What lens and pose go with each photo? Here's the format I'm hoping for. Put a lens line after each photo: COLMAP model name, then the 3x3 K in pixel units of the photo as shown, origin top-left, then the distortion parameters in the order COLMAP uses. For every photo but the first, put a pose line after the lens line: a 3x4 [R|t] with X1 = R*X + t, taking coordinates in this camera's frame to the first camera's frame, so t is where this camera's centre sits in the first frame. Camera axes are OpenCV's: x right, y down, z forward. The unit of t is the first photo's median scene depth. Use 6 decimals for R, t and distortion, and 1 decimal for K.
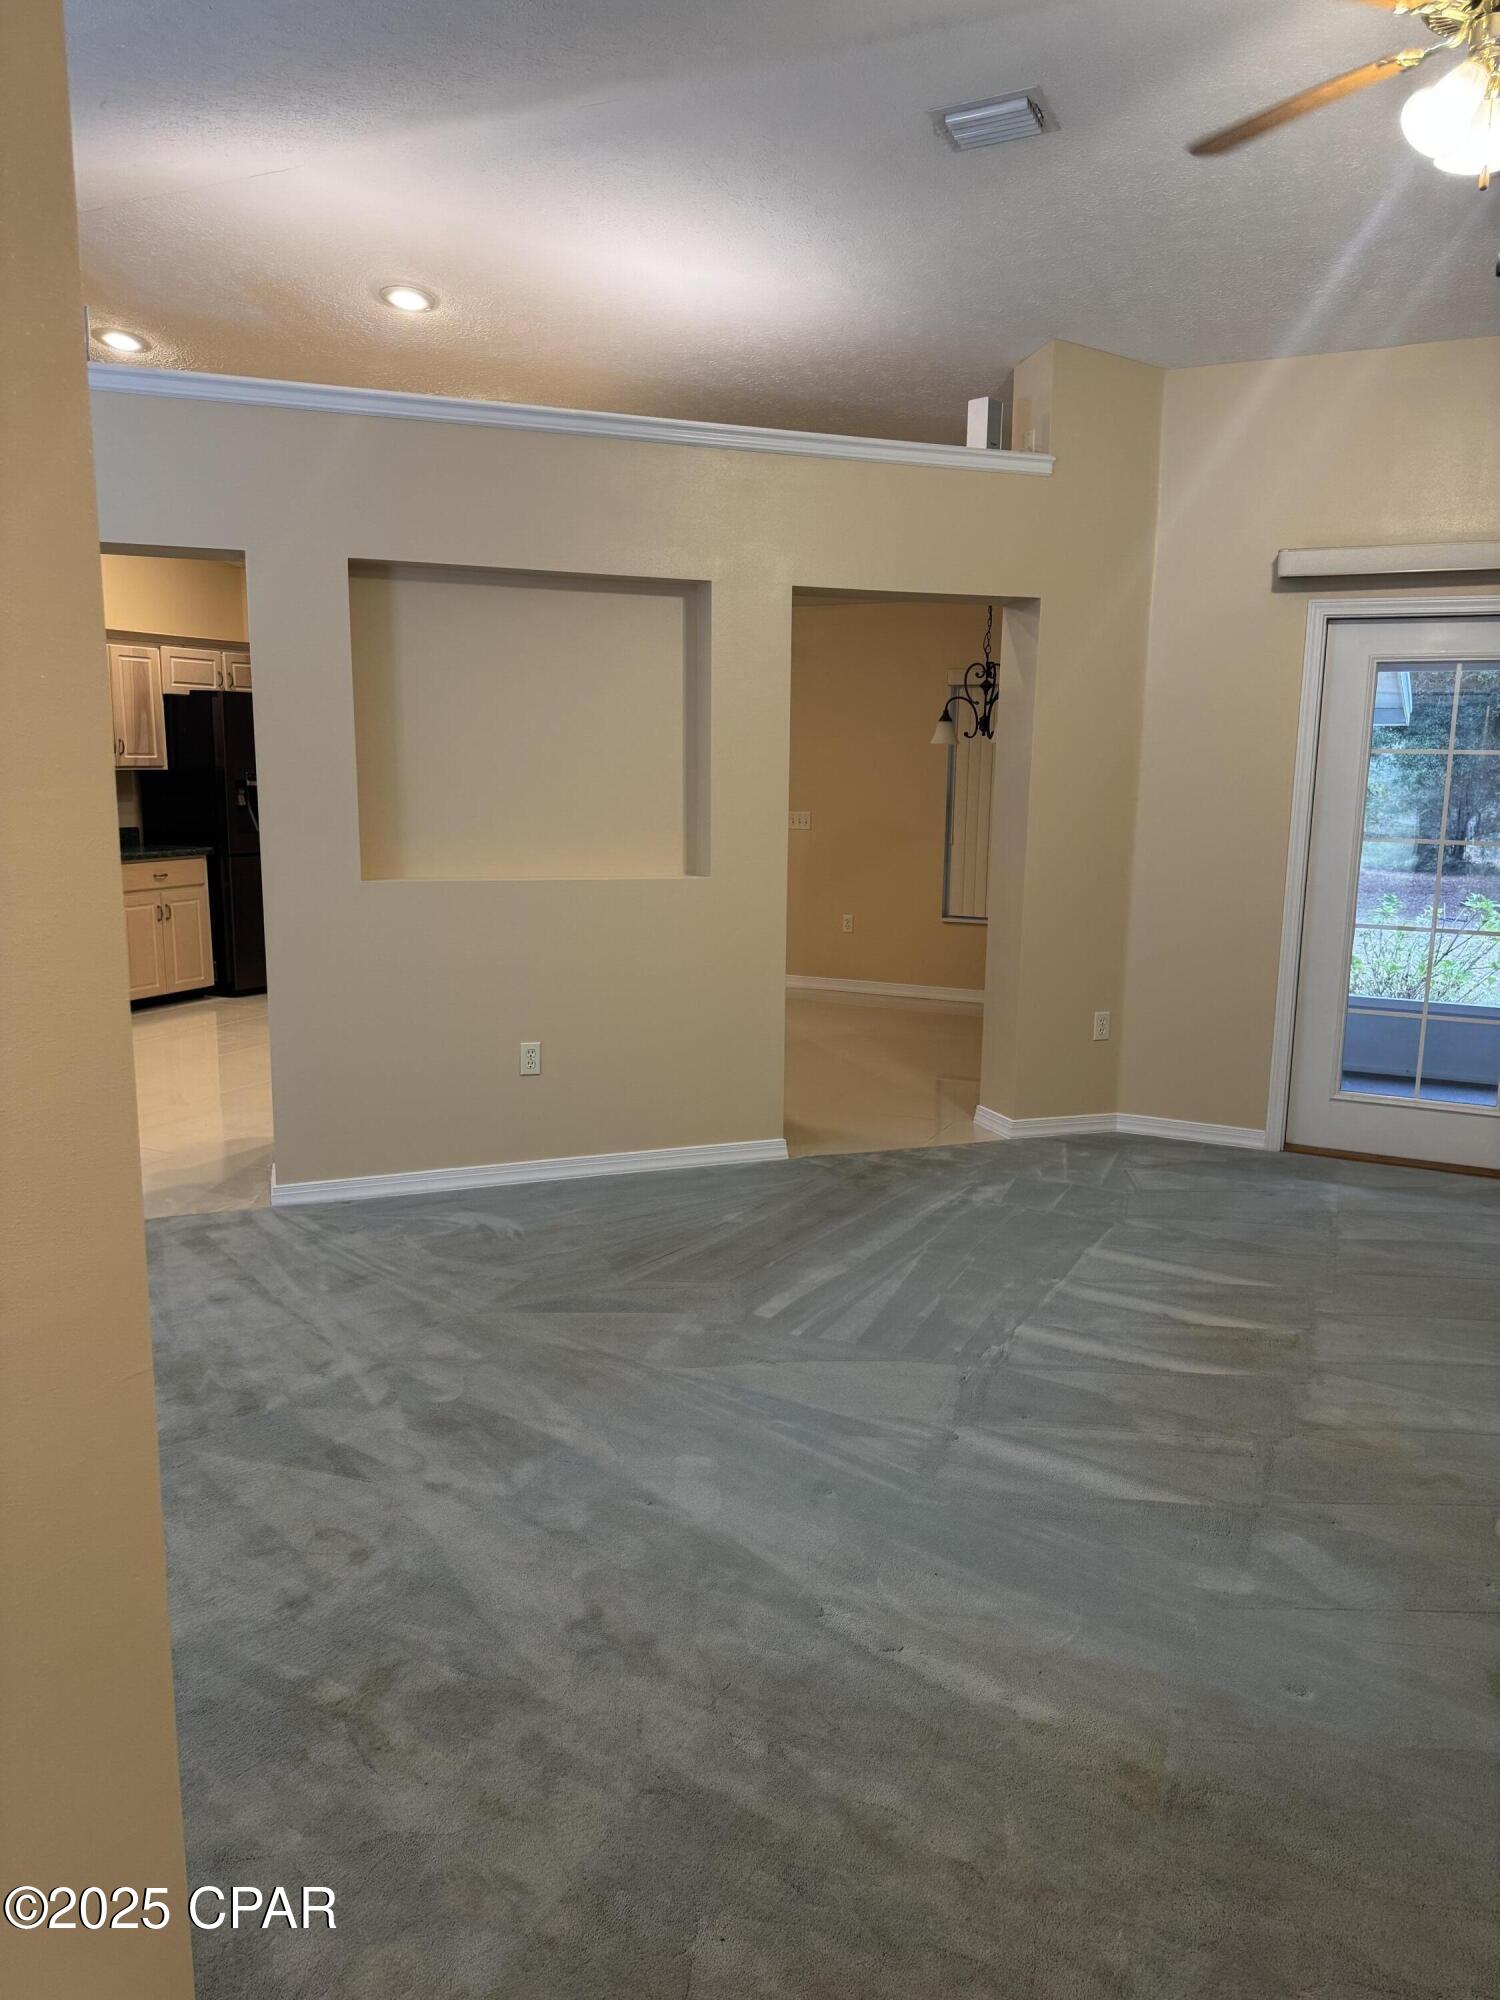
lens RADIAL K [[1403.5, 0, 760.8], [0, 1403.5, 1004.3], [0, 0, 1]] dist [0.082703, -0.103640]
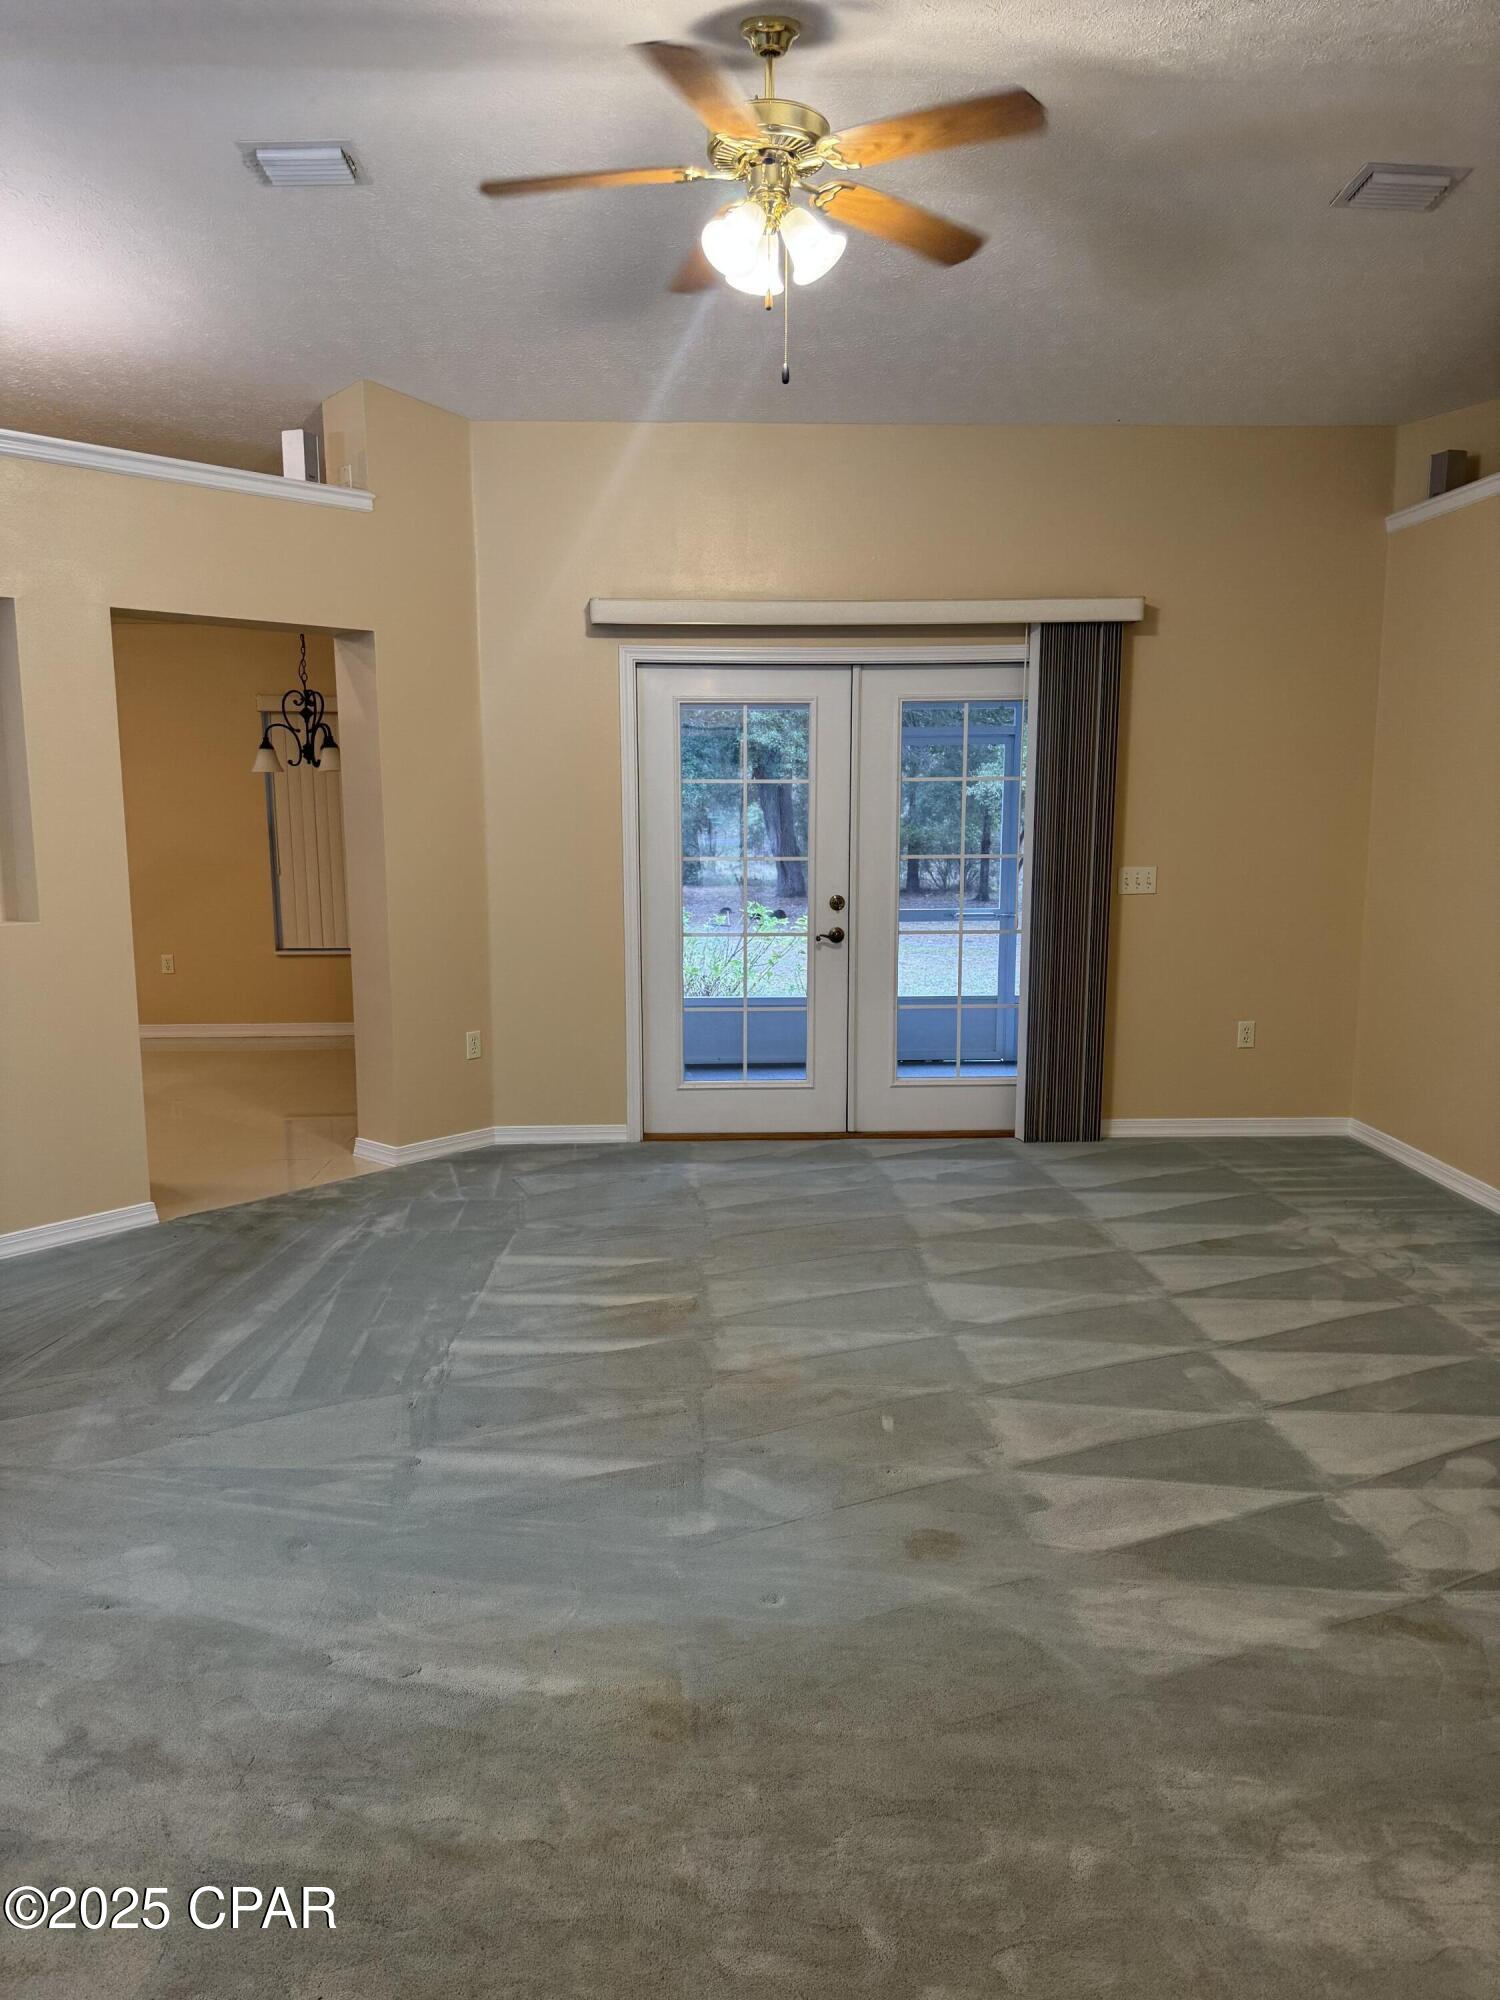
lens RADIAL K [[1403.5, 0, 743.5], [0, 1403.5, 1001.3], [0, 0, 1]] dist [0.082703, -0.103640]
pose [[0.885562, -0.085169, 0.456647, -0.059295], [0.093939, 0.995572, 0.003511, -0.002000], [-0.454924, 0.039788, 0.889641, -0.013749]]
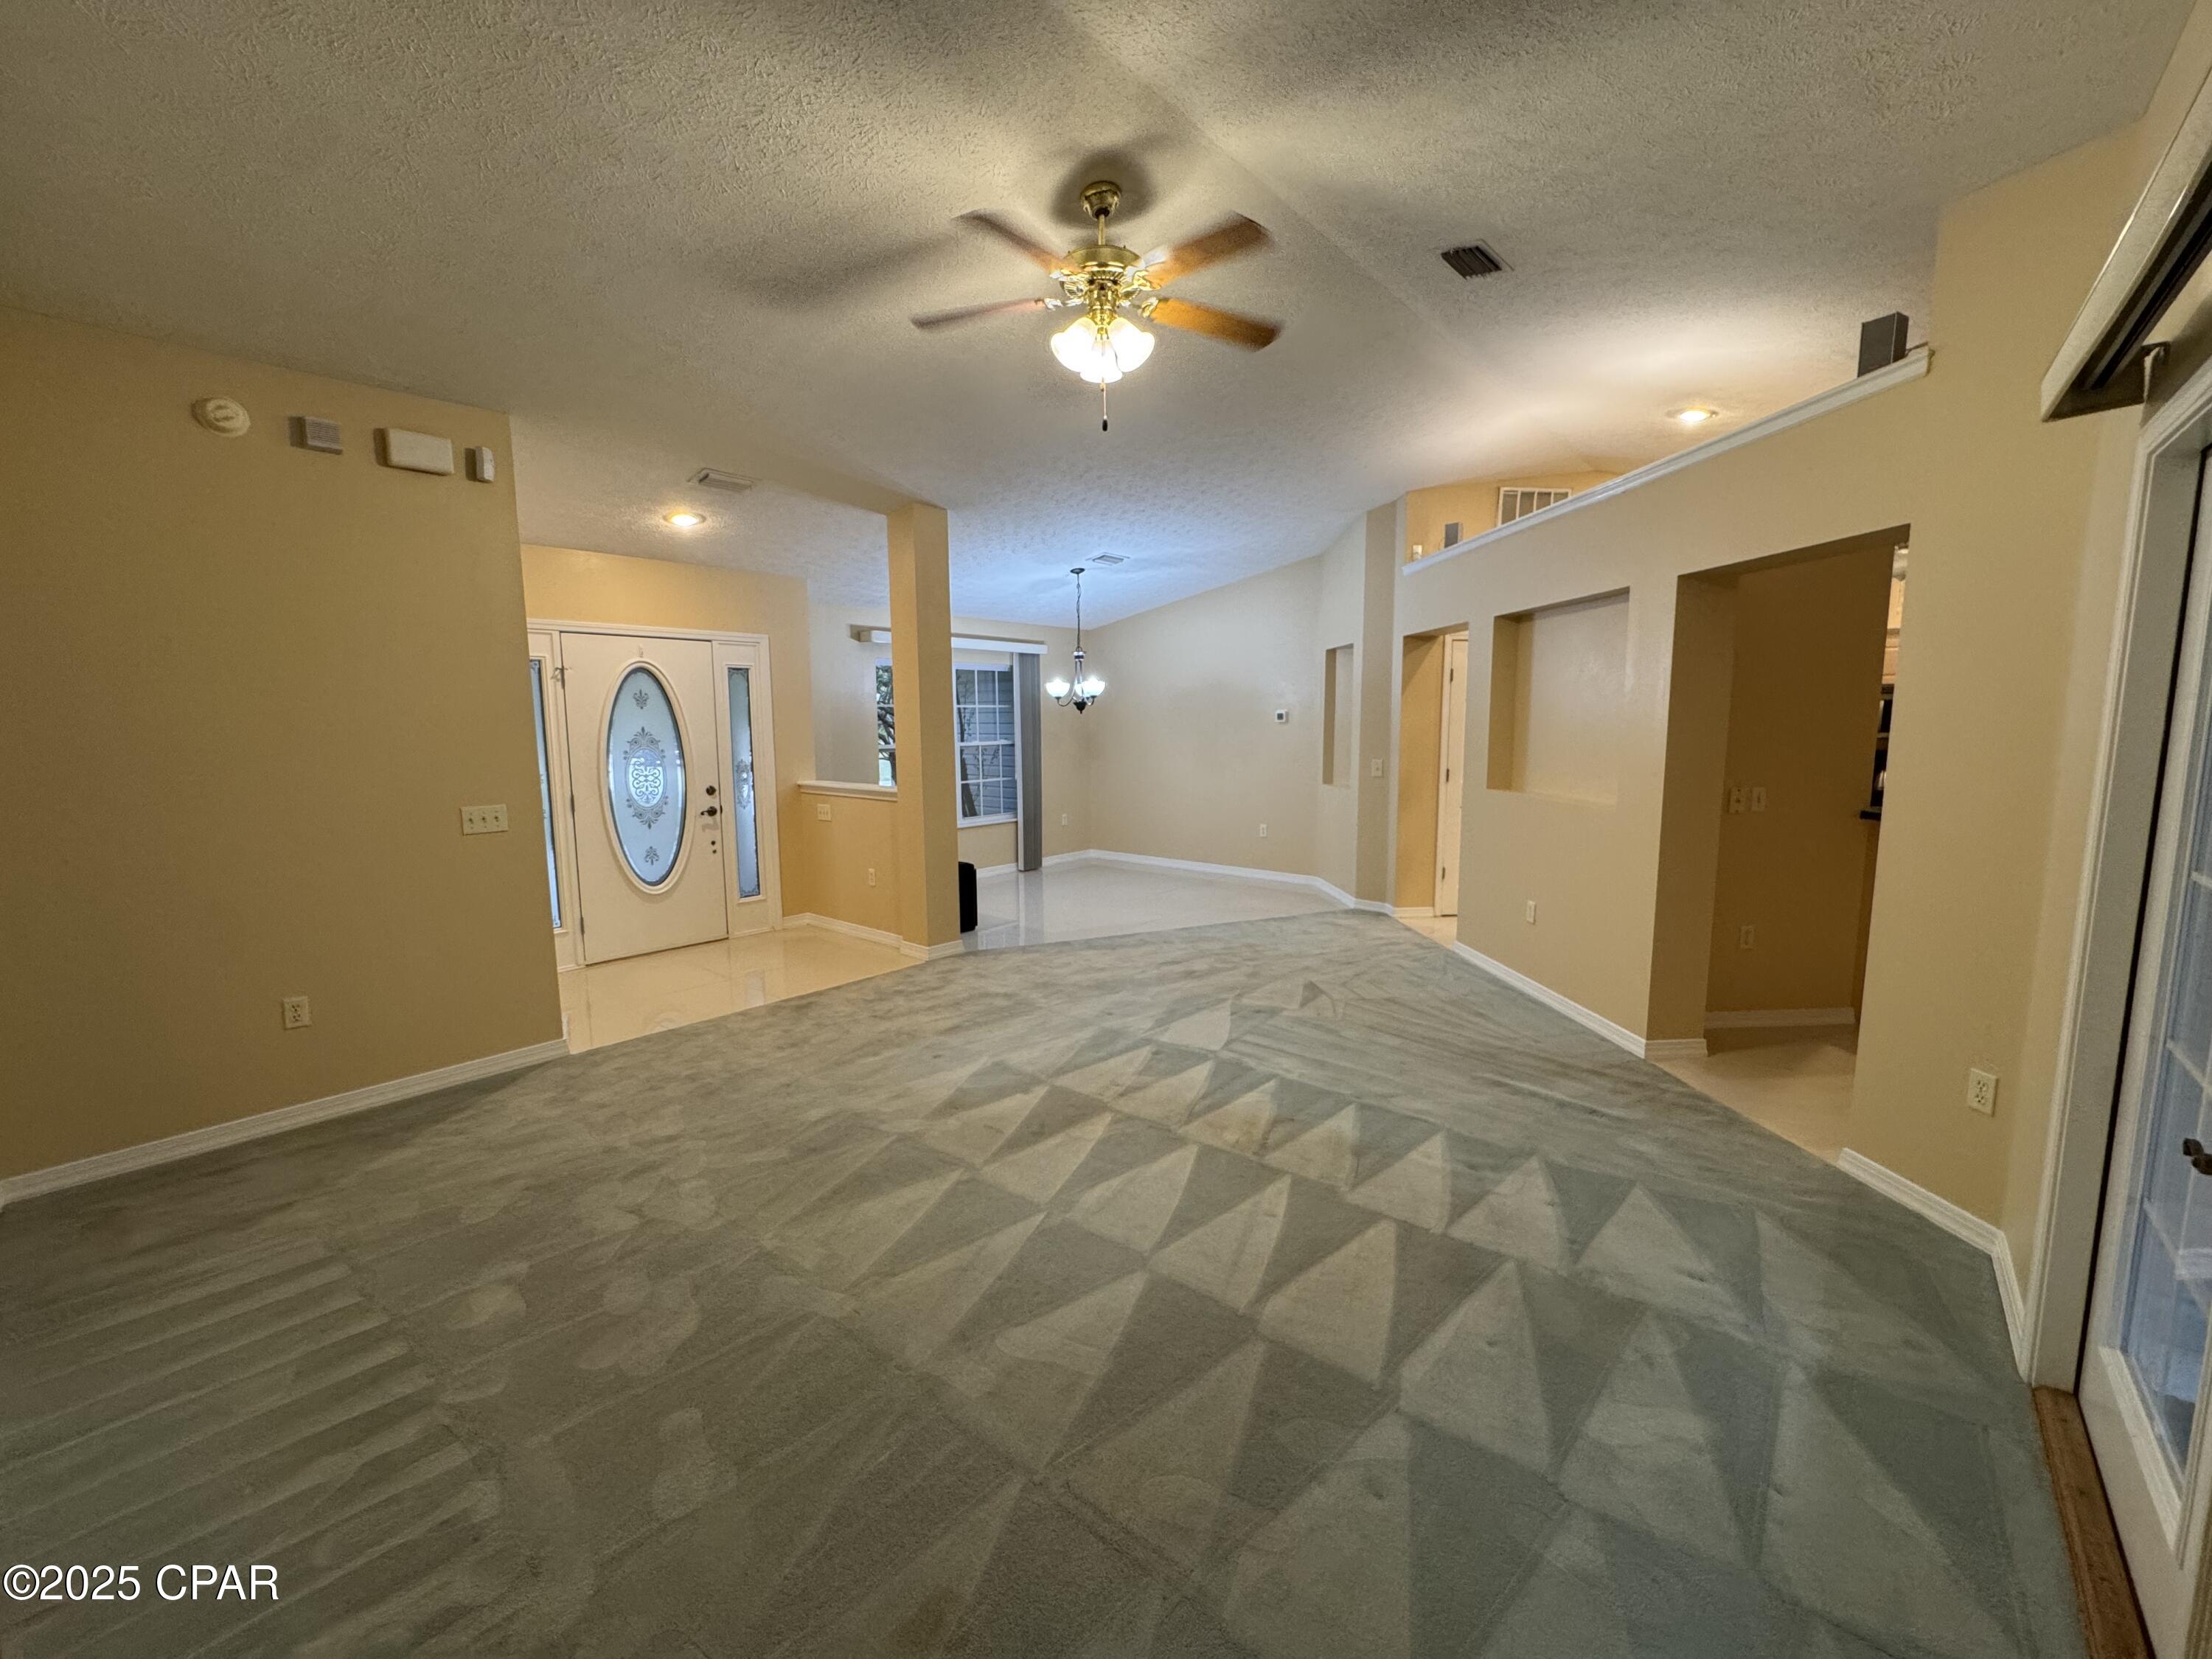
lens RADIAL K [[885.0, 0, 1102.9], [0, 885.0, 827.0], [0, 0, 1]] dist [-0.001938, -0.000744]
pose [[-0.268954, 0.108286, -0.957046, 0.897158], [-0.160884, 0.974648, 0.155490, -0.130354], [0.949621, 0.195793, -0.244714, 0.775966]]
